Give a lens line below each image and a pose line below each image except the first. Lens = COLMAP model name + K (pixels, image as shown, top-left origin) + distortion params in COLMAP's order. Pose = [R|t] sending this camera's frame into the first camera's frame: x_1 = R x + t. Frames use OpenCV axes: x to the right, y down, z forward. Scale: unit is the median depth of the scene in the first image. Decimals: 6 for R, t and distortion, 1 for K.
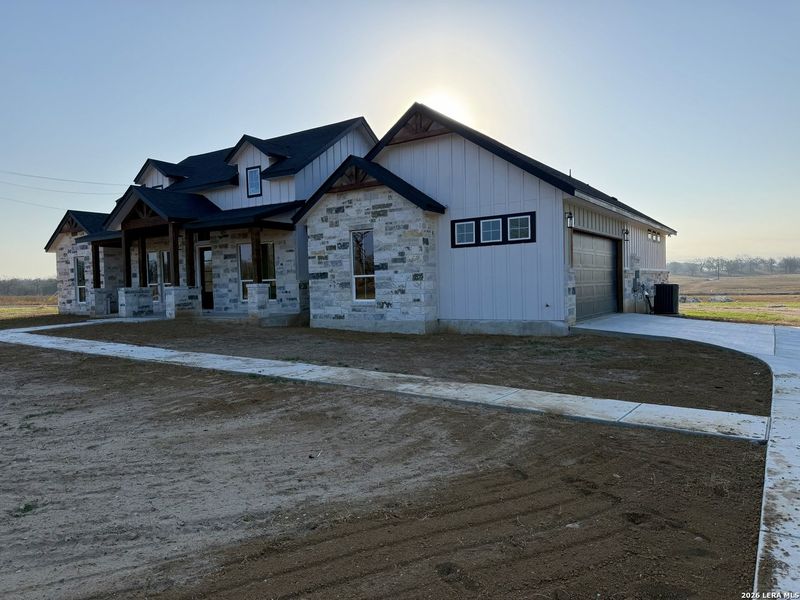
lens RADIAL K [[554.0, 0, 403.0], [0, 554.0, 300.4], [0, 0, 1]] dist [0.142748, -0.215334]
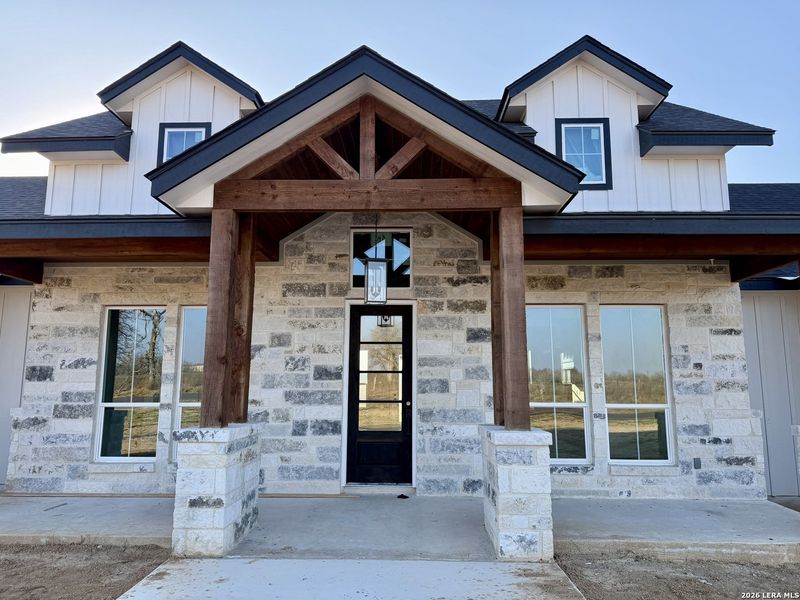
lens RADIAL K [[554.0, 0, 403.0], [0, 554.0, 300.4], [0, 0, 1]] dist [0.142748, -0.215334]
pose [[0.840737, 0.110708, 0.530005, -0.695214], [-0.009092, 0.981622, -0.190621, -0.038867], [-0.541367, 0.155443, 0.826292, 0.918662]]
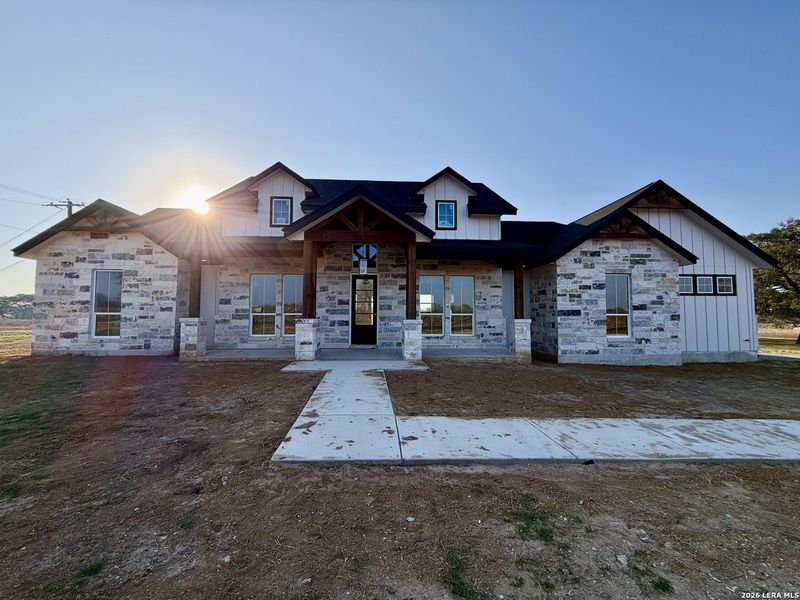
lens RADIAL K [[315.6, 0, 400.0], [0, 315.6, 300.0], [0, 0, 1]] dist [0.000633, -0.000030]
pose [[0.794129, 0.059244, 0.604855, -0.799026], [-0.006049, 0.995959, -0.089609, -0.013738], [-0.607719, 0.067502, 0.791278, 0.753601]]
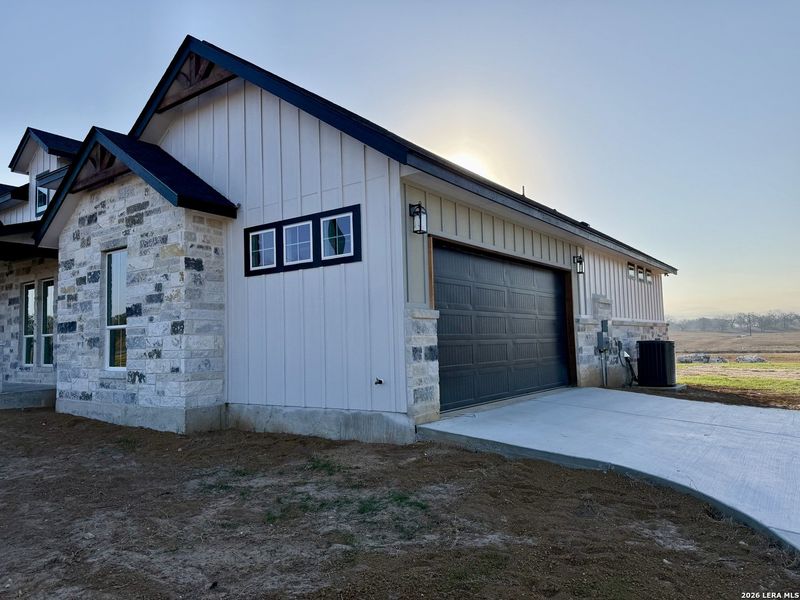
lens RADIAL K [[554.0, 0, 403.0], [0, 554.0, 300.4], [0, 0, 1]] dist [0.142748, -0.215334]
pose [[0.999025, -0.003454, -0.044013, 0.255624], [-0.000974, 0.994968, -0.100187, -0.012002], [0.044137, 0.100132, 0.993995, 0.410488]]
